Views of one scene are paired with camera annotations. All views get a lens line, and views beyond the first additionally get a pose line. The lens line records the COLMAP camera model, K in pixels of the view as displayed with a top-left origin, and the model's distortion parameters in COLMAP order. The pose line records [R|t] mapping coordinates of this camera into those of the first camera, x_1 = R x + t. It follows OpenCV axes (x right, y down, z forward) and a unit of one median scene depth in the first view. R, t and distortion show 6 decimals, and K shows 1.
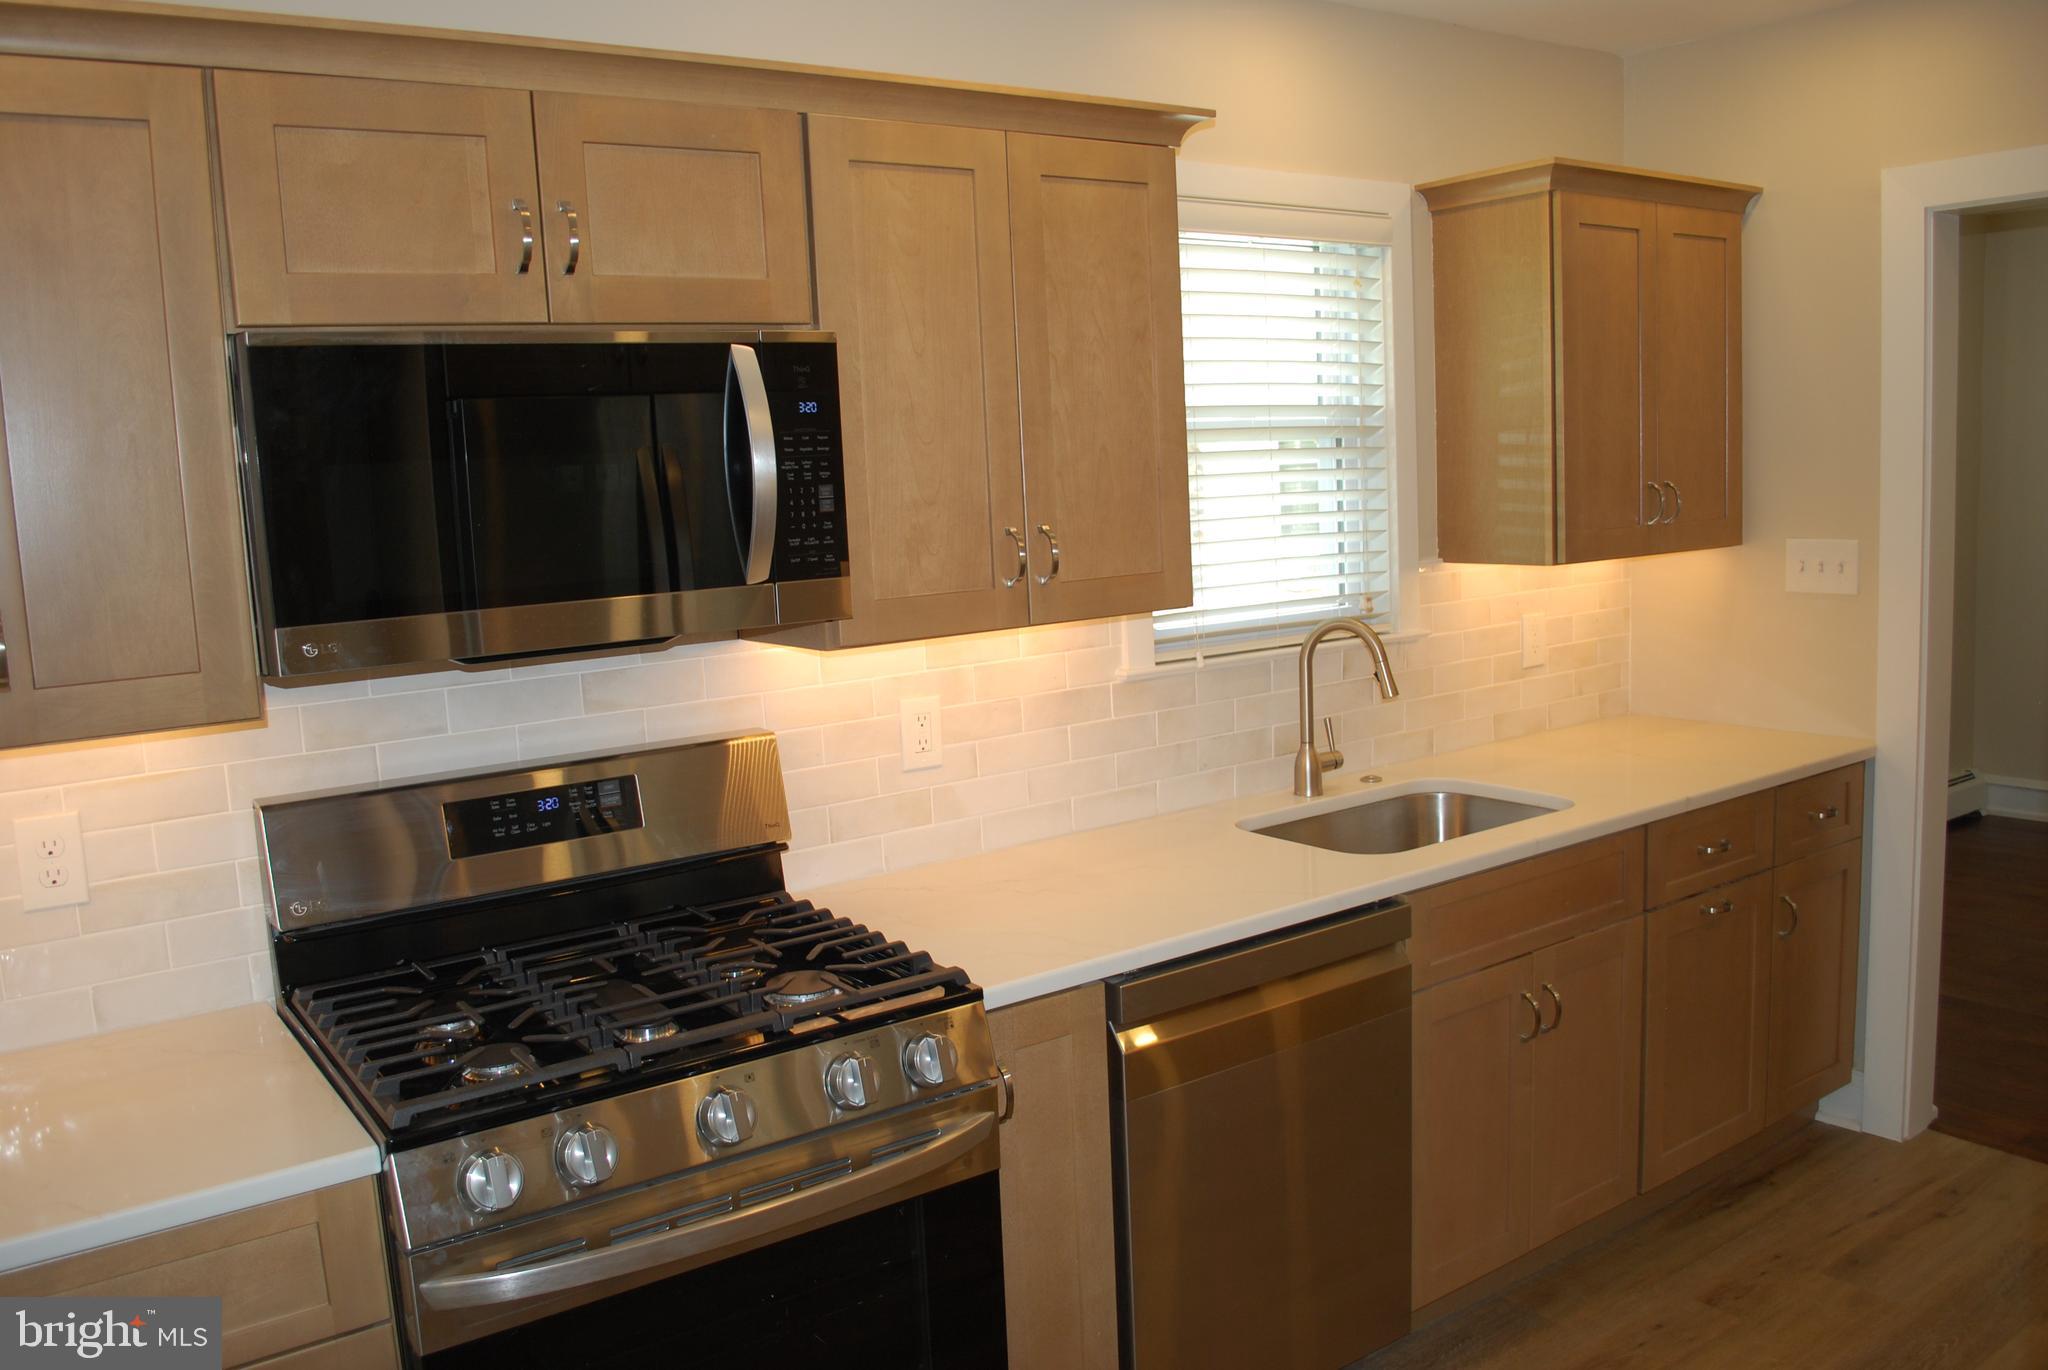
lens RADIAL K [[1600.1, 0, 1024.0], [0, 1600.1, 685.0], [0, 0, 1]] dist [-0.082338, -0.002312]
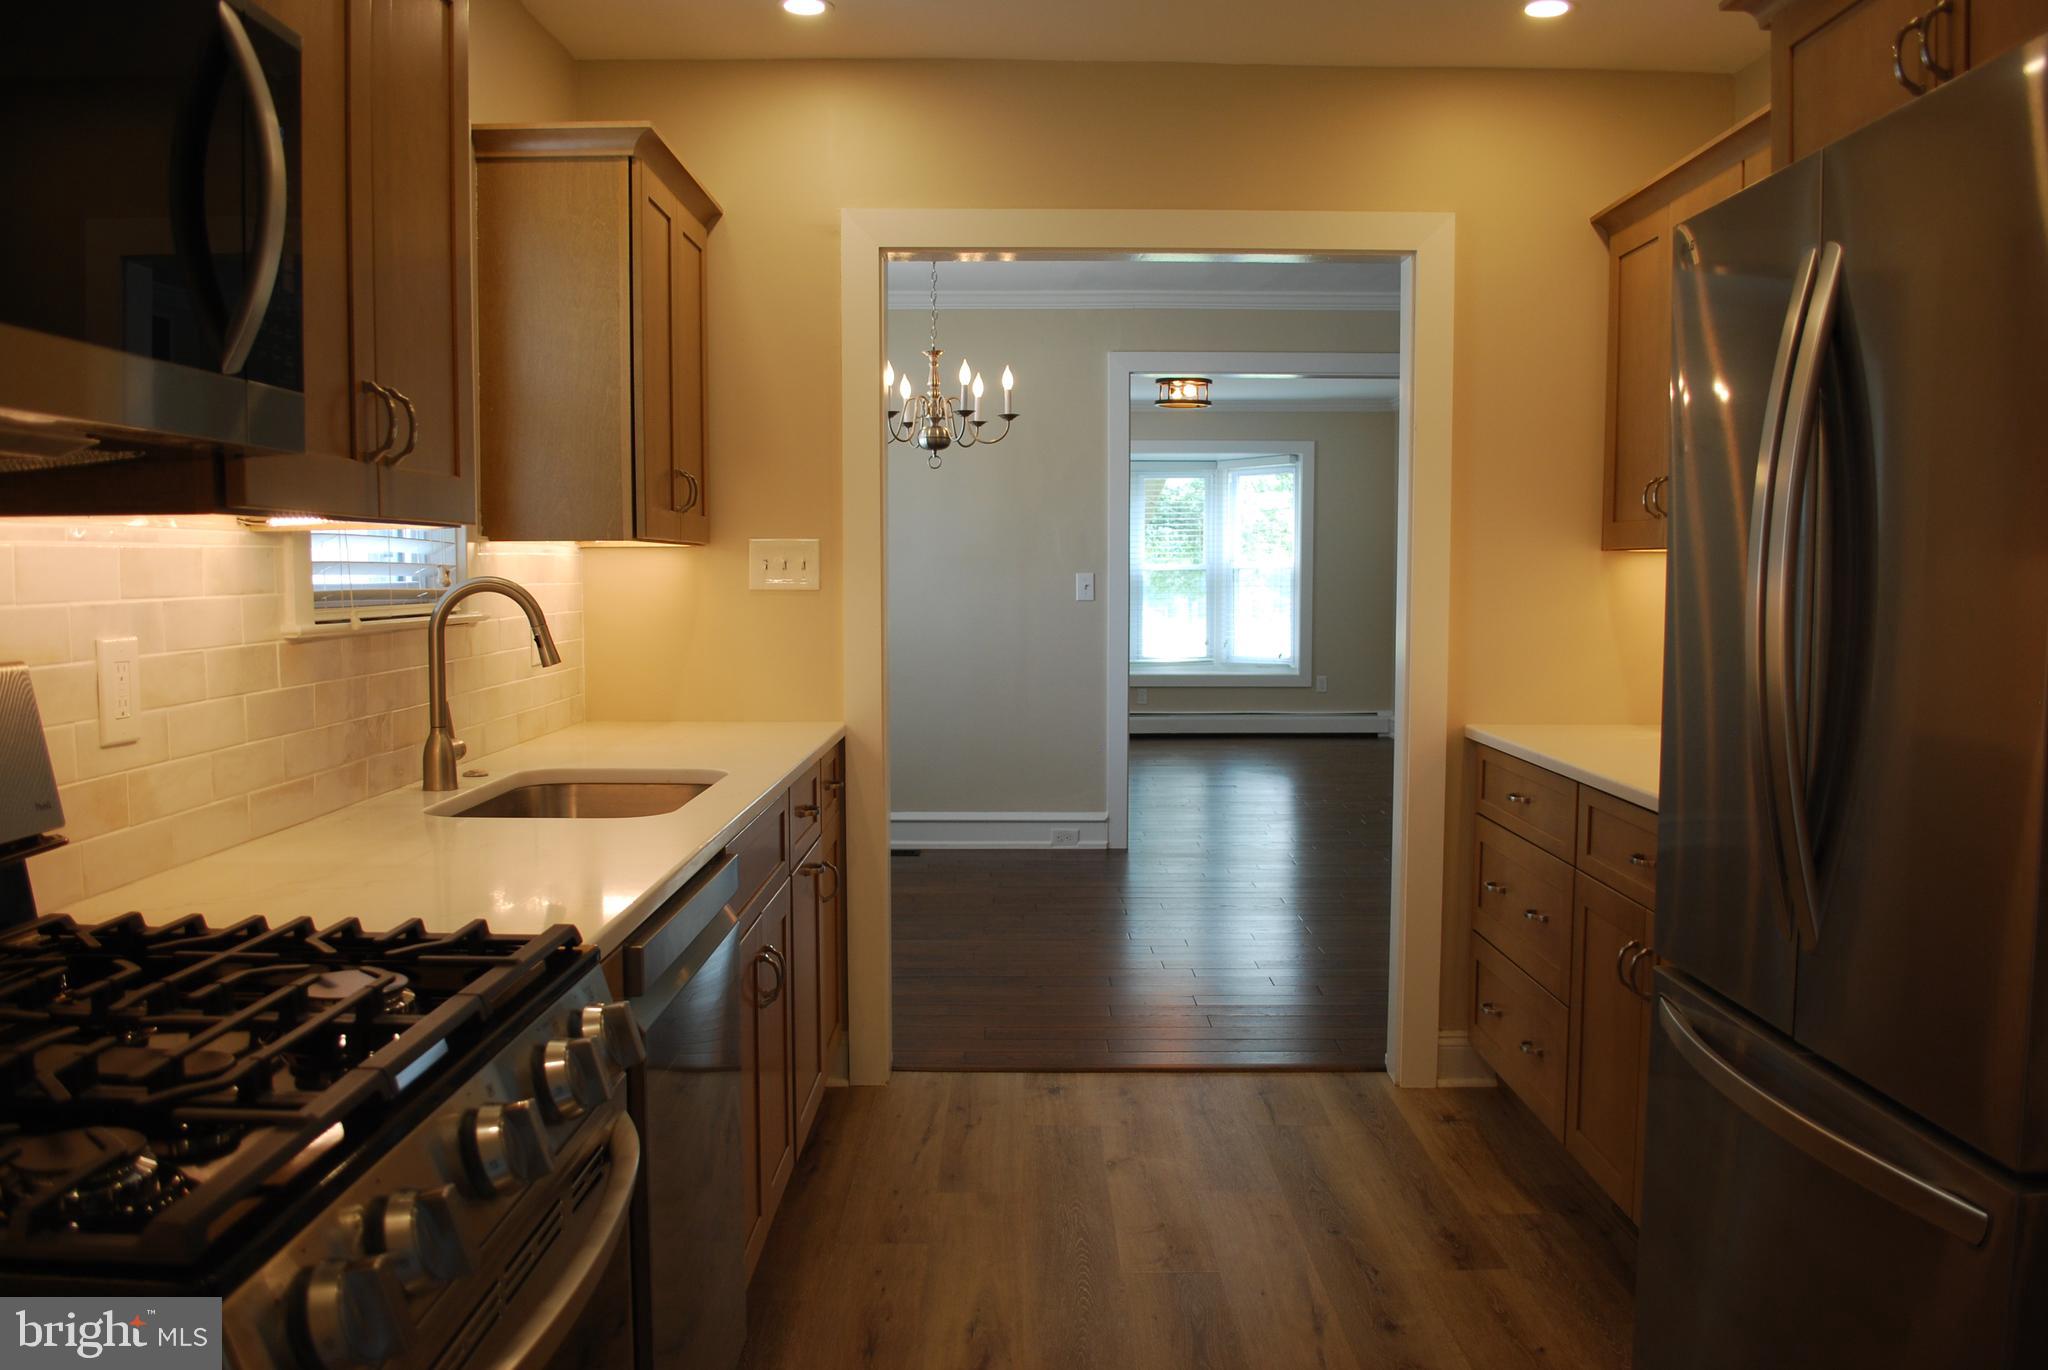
lens RADIAL K [[1600.1, 0, 1024.0], [0, 1600.1, 685.0], [0, 0, 1]] dist [-0.082338, -0.002312]
pose [[0.578108, -0.011415, 0.815881, -0.328286], [0.078655, 0.996025, -0.041797, 0.073589], [-0.812161, 0.088336, 0.576708, 0.263065]]
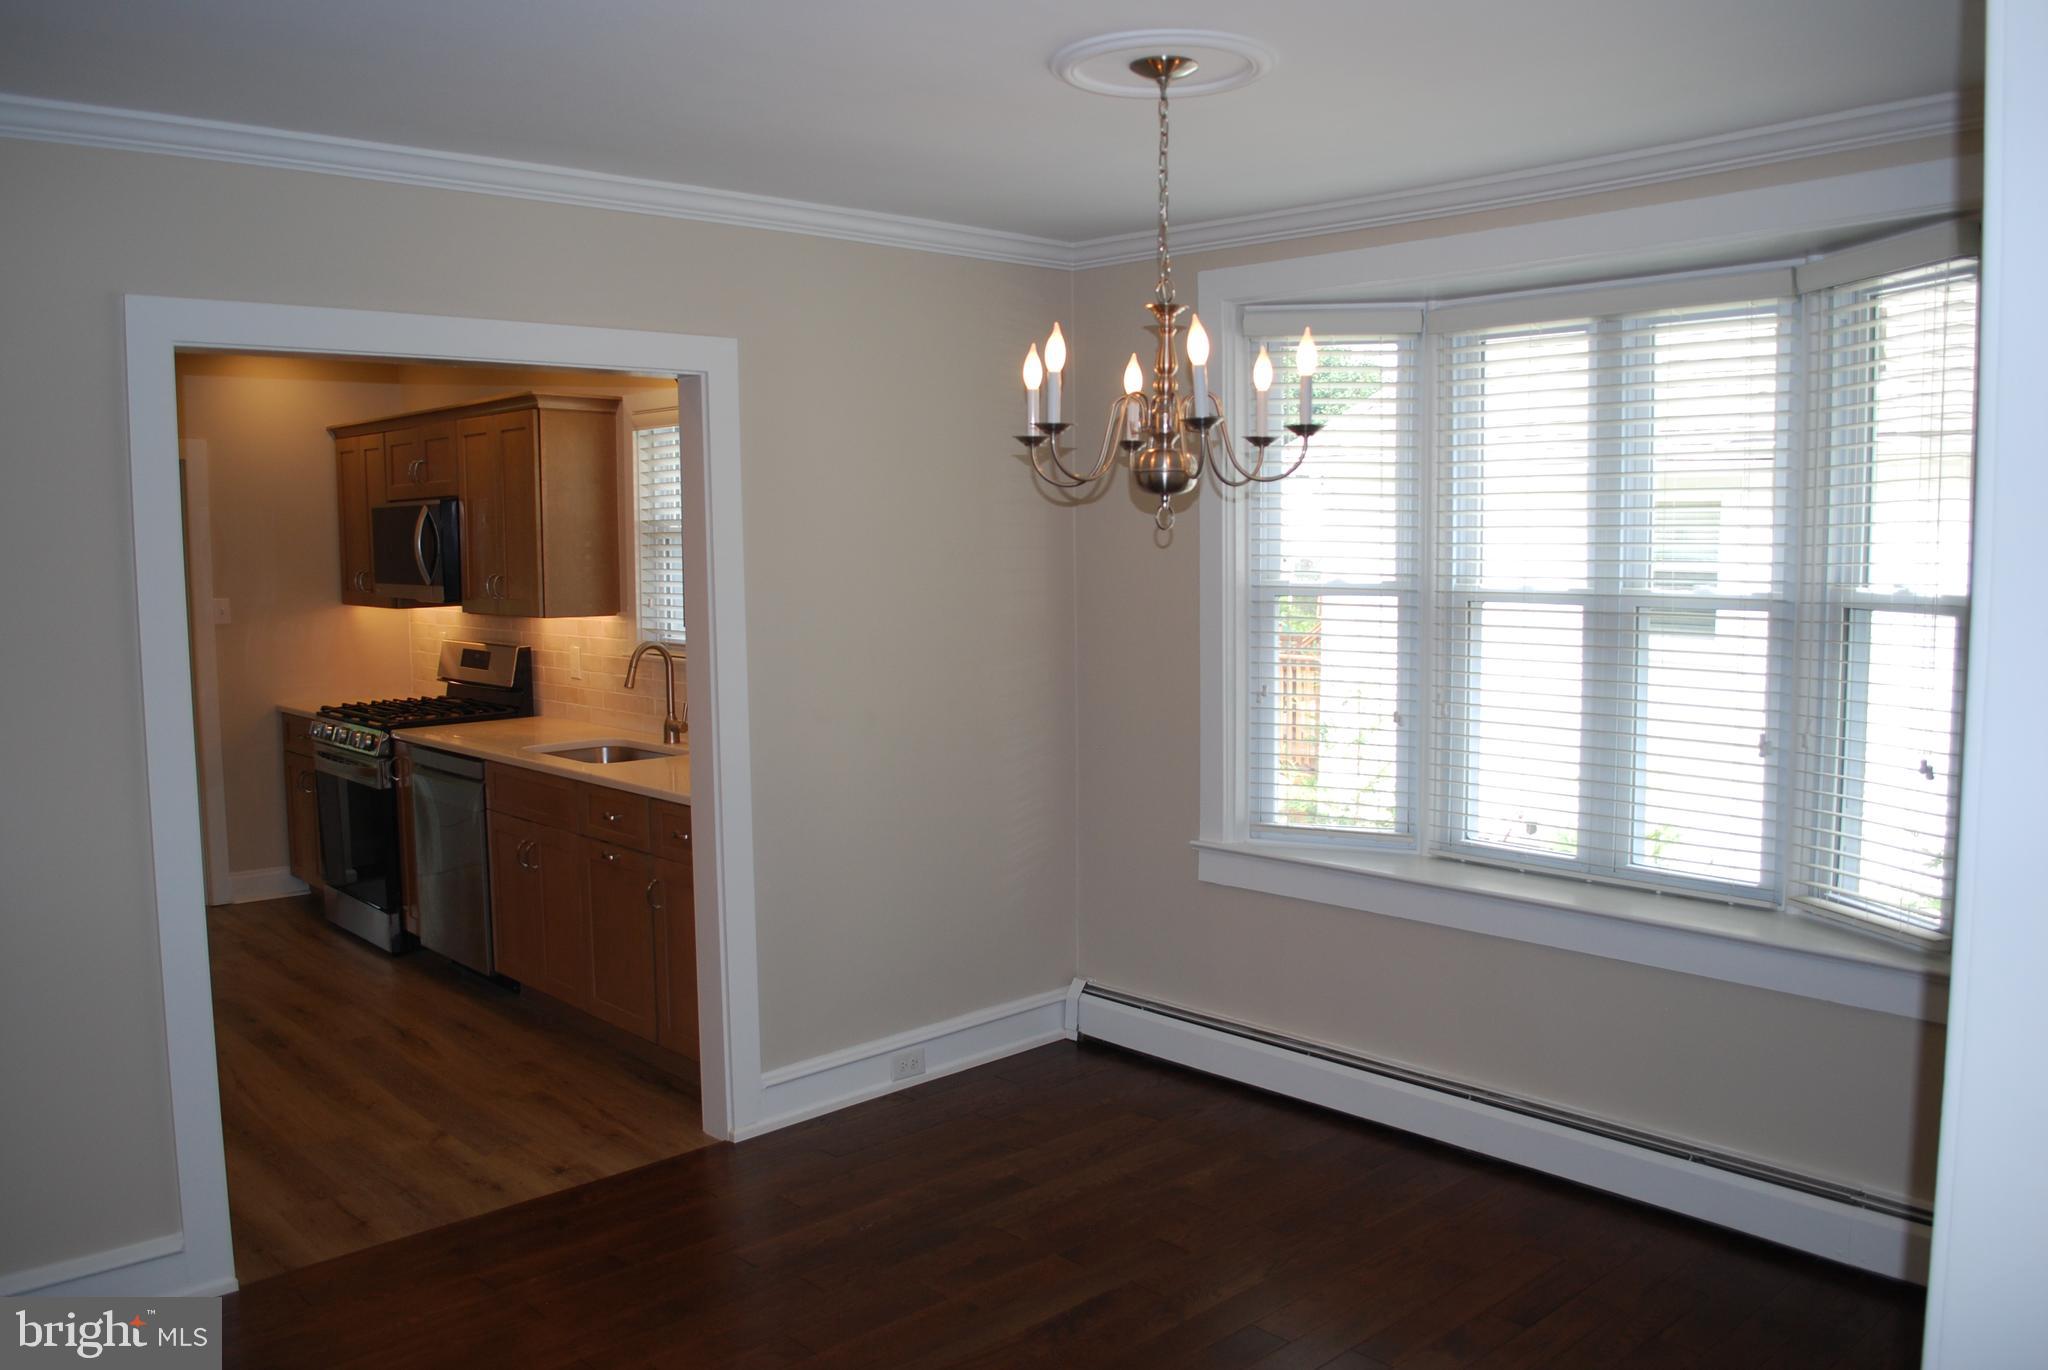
lens RADIAL K [[1600.1, 0, 1024.0], [0, 1600.1, 685.0], [0, 0, 1]] dist [-0.082338, -0.002312]
pose [[0.131560, 0.145204, -0.980616, 1.958906], [-0.122759, 0.983986, 0.129234, -0.269680], [0.983678, 0.103378, 0.147278, 1.131090]]
